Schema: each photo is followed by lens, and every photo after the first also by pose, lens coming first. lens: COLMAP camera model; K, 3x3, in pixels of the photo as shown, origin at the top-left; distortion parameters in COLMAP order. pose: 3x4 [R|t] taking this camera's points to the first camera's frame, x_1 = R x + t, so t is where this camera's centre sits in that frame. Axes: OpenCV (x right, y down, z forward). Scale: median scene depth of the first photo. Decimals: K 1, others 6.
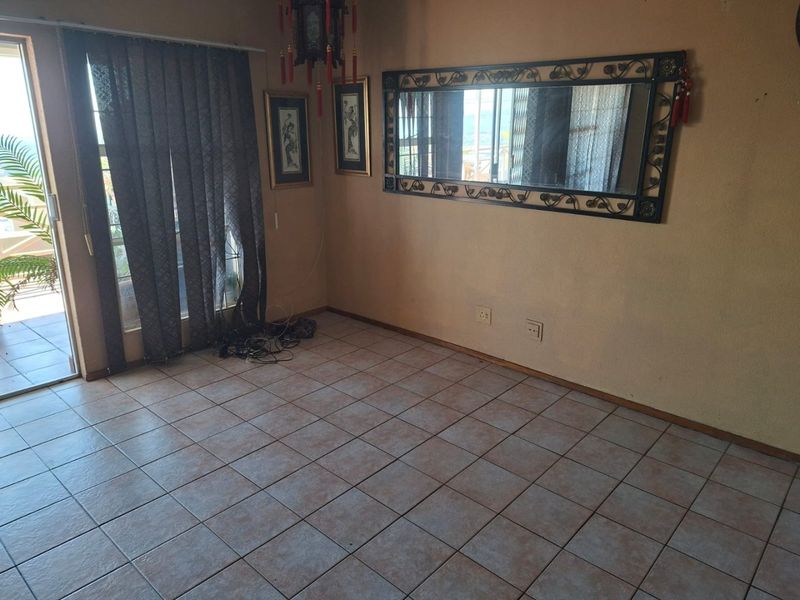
lens RADIAL K [[557.3, 0, 404.6], [0, 557.3, 299.5], [0, 0, 1]] dist [0.056926, -0.048896]
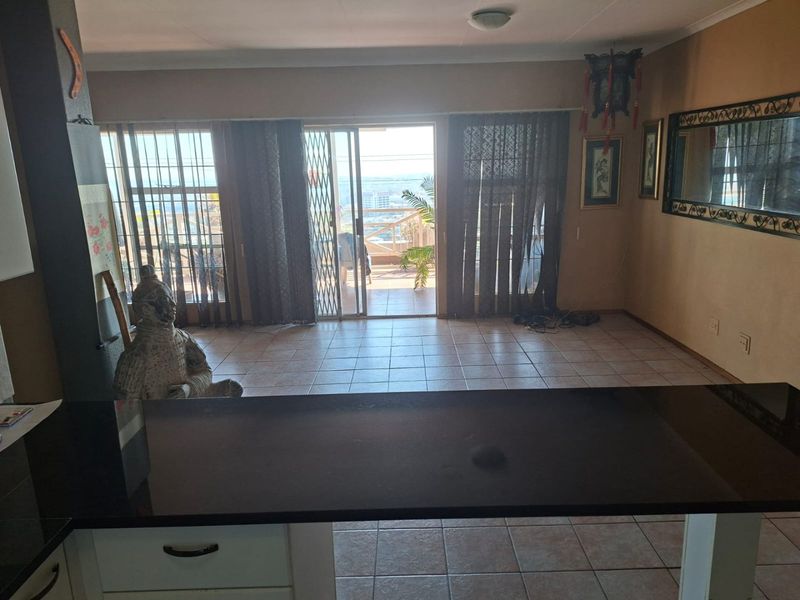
lens RADIAL K [[557.3, 0, 396.4], [0, 557.3, 300.9], [0, 0, 1]] dist [0.056926, -0.048896]
pose [[0.661323, 0.146060, -0.735743, 0.503946], [-0.184371, 0.982420, 0.029309, 0.058416], [0.727089, 0.116268, 0.676626, -0.193158]]
